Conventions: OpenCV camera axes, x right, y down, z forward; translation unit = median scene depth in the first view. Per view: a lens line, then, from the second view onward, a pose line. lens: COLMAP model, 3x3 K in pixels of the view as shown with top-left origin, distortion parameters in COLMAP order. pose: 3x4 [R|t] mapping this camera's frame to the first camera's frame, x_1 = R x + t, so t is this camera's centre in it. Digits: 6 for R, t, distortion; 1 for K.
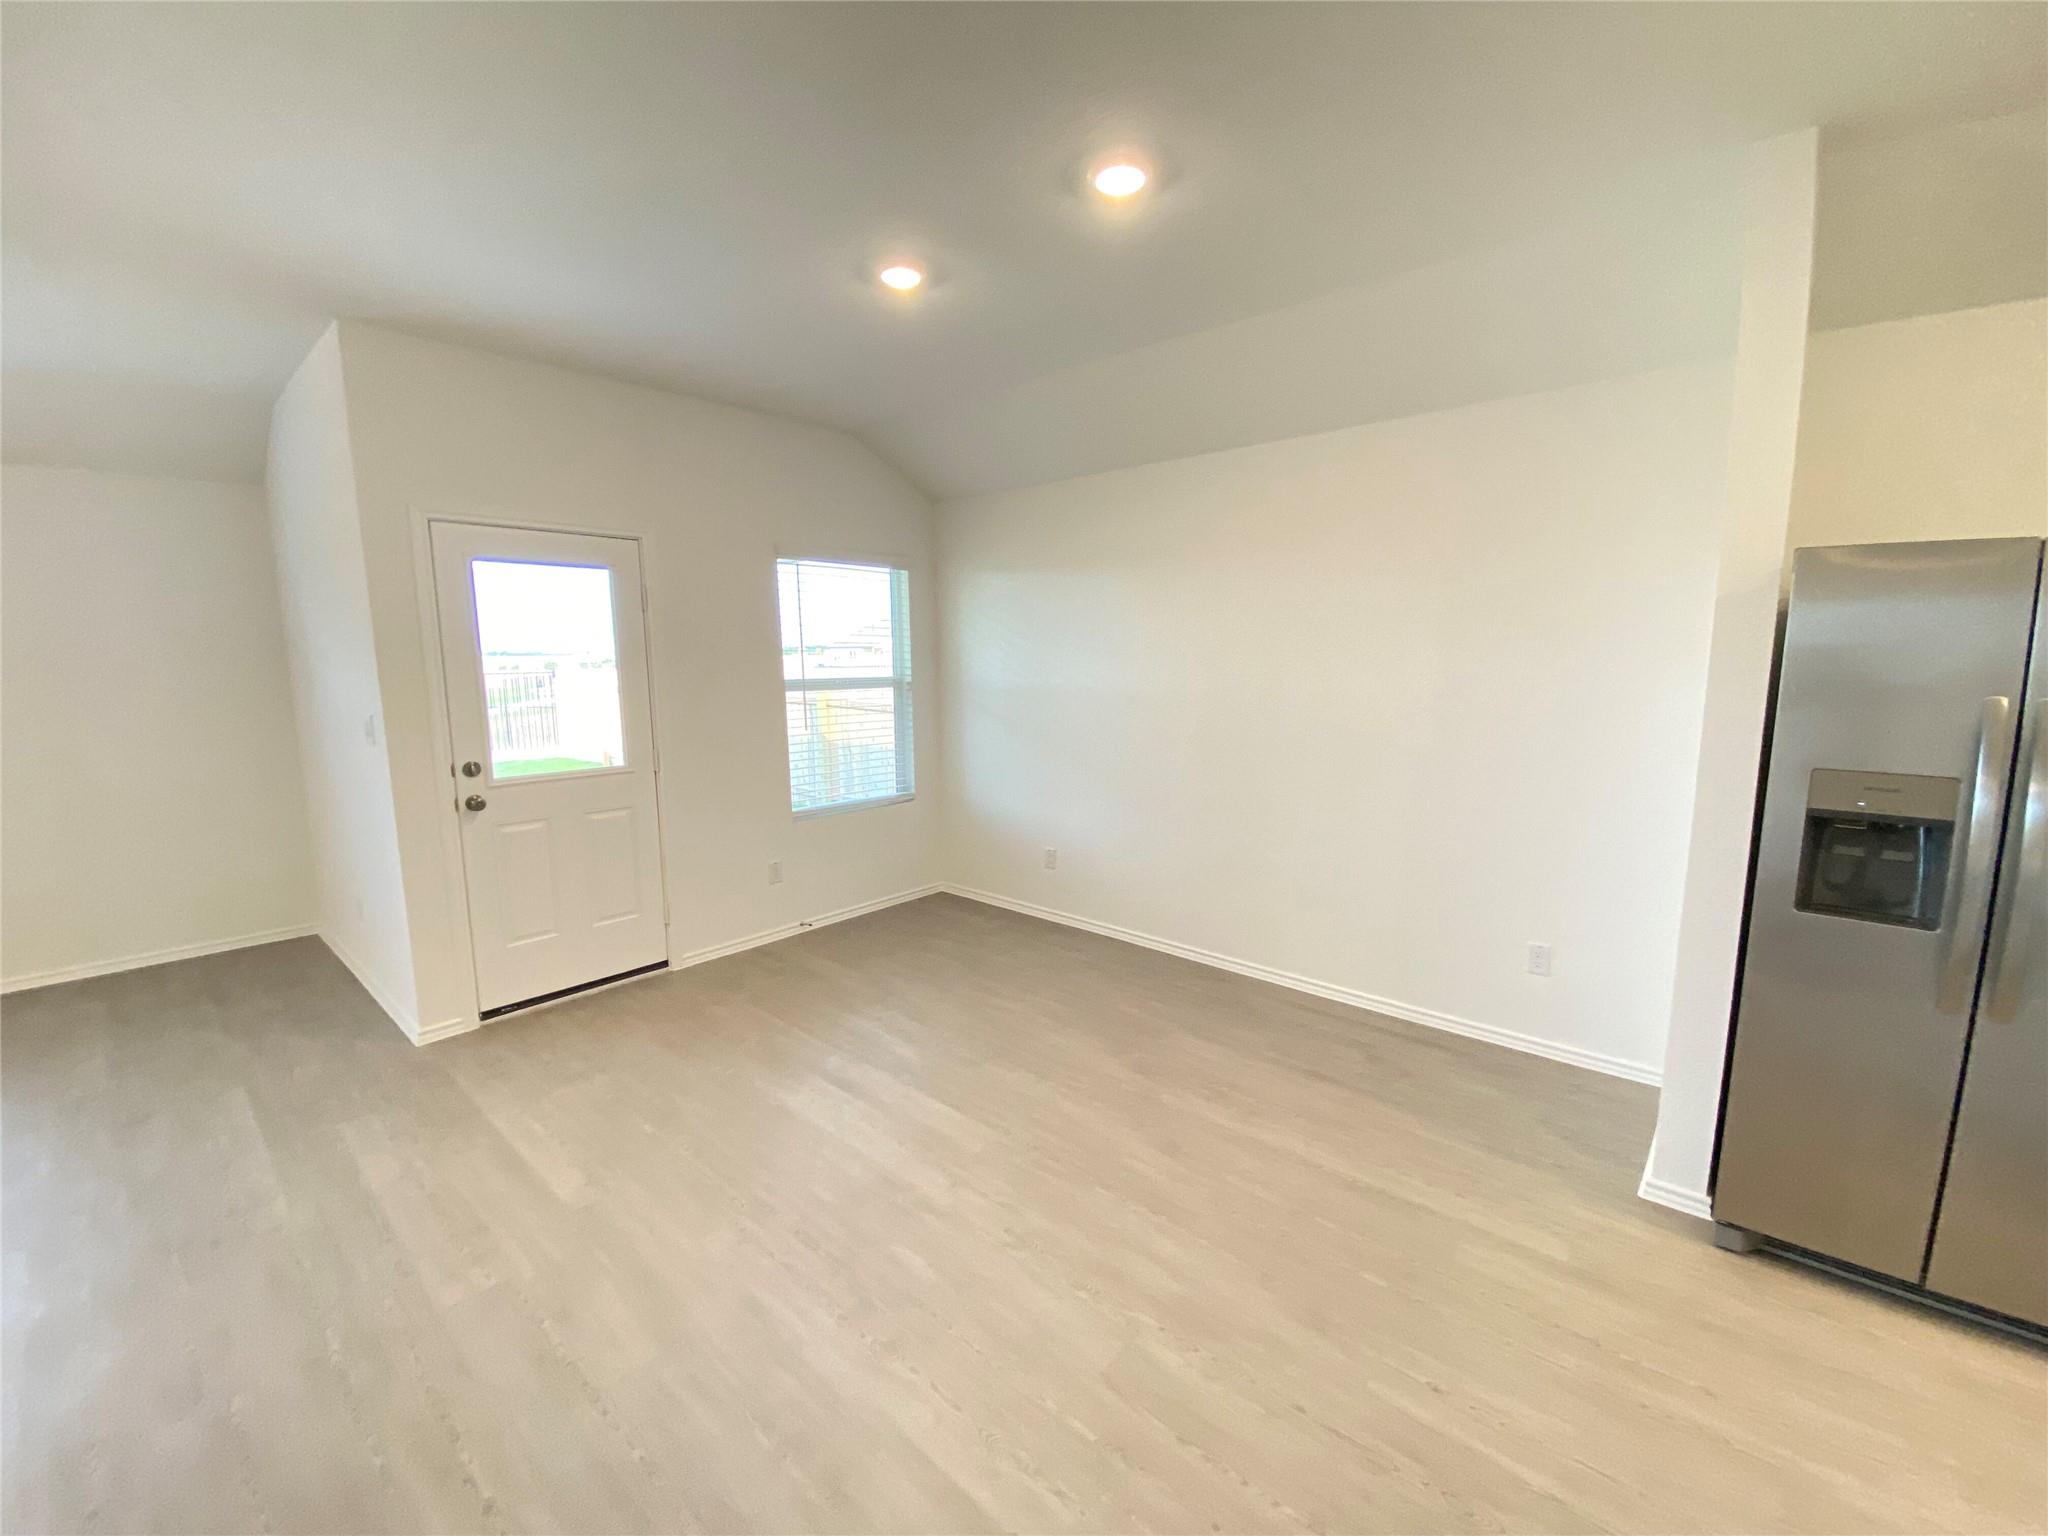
lens RADIAL K [[824.5, 0, 1043.6], [0, 824.5, 771.2], [0, 0, 1]] dist [0.014196, -0.021035]
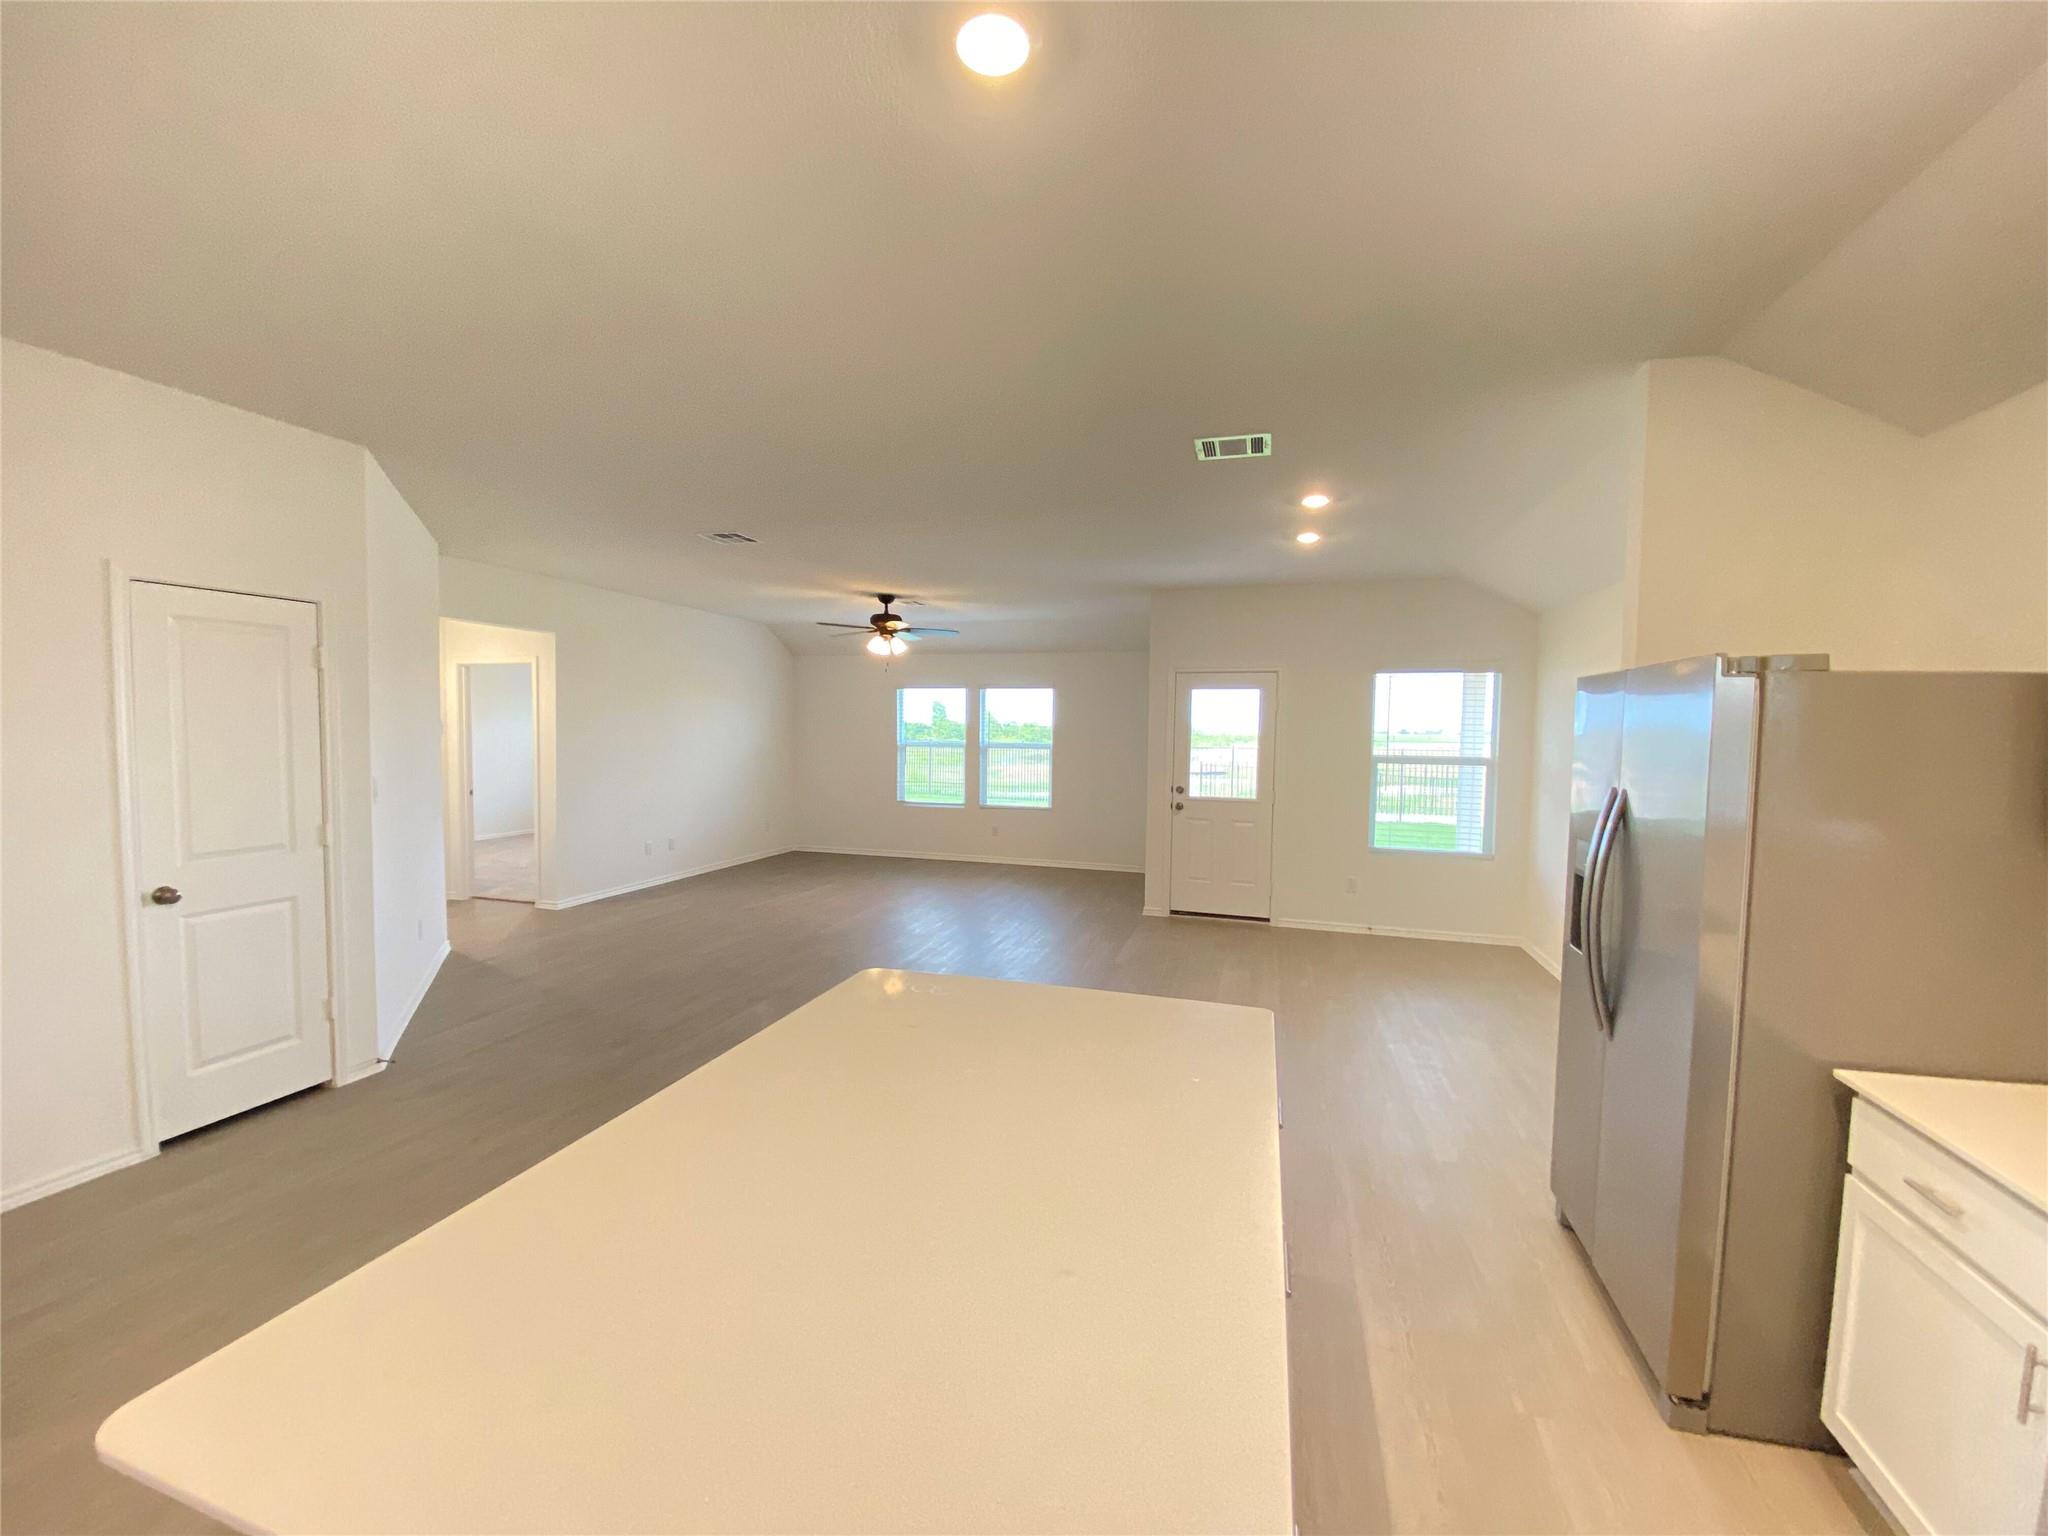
lens RADIAL K [[837.2, 0, 1023.7], [0, 837.2, 773.0], [0, 0, 1]] dist [0.020077, -0.020854]
pose [[0.413254, 0.060395, -0.908611, 1.049927], [-0.144939, 0.989441, -0.000154, 0.013273], [0.899007, 0.131757, 0.417644, -0.232461]]
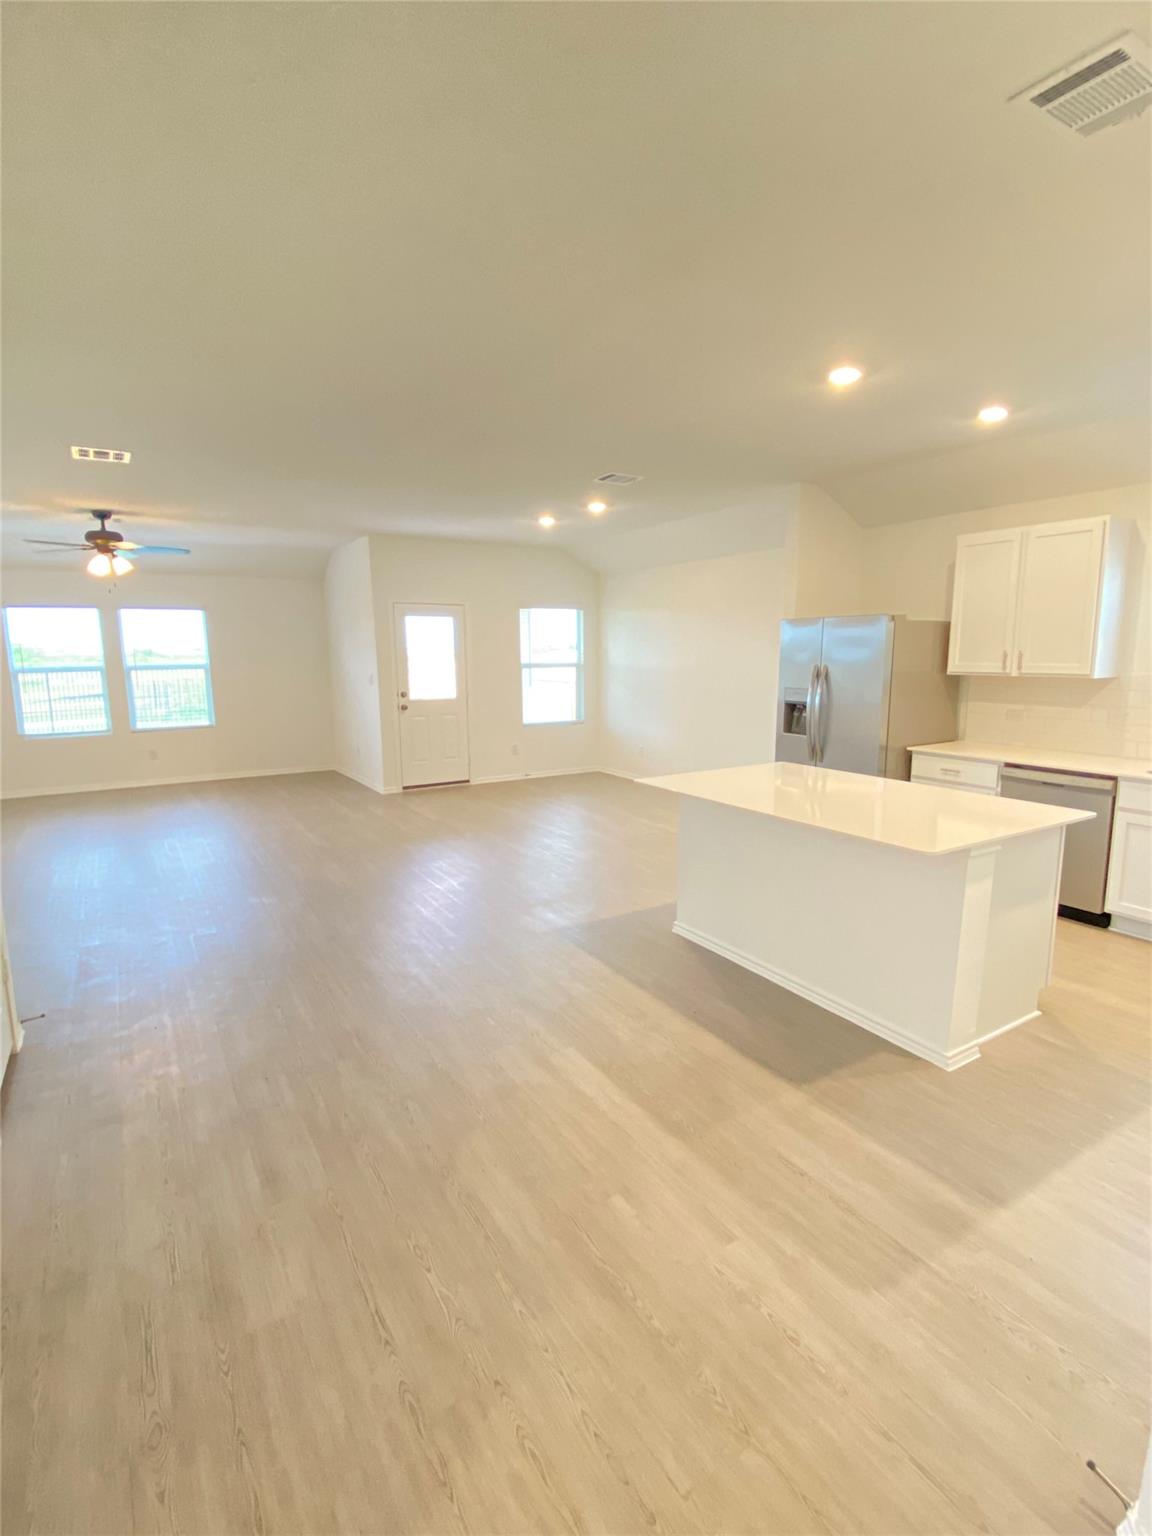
lens RADIAL K [[732.6, 0, 599.4], [0, 732.6, 770.5], [0, 0, 1]] dist [0.008227, -0.016594]
pose [[0.958808, 0.044852, -0.280492, 0.606782], [-0.038399, 0.998857, 0.028461, 0.153921], [0.281448, -0.016518, 0.959434, -1.126016]]
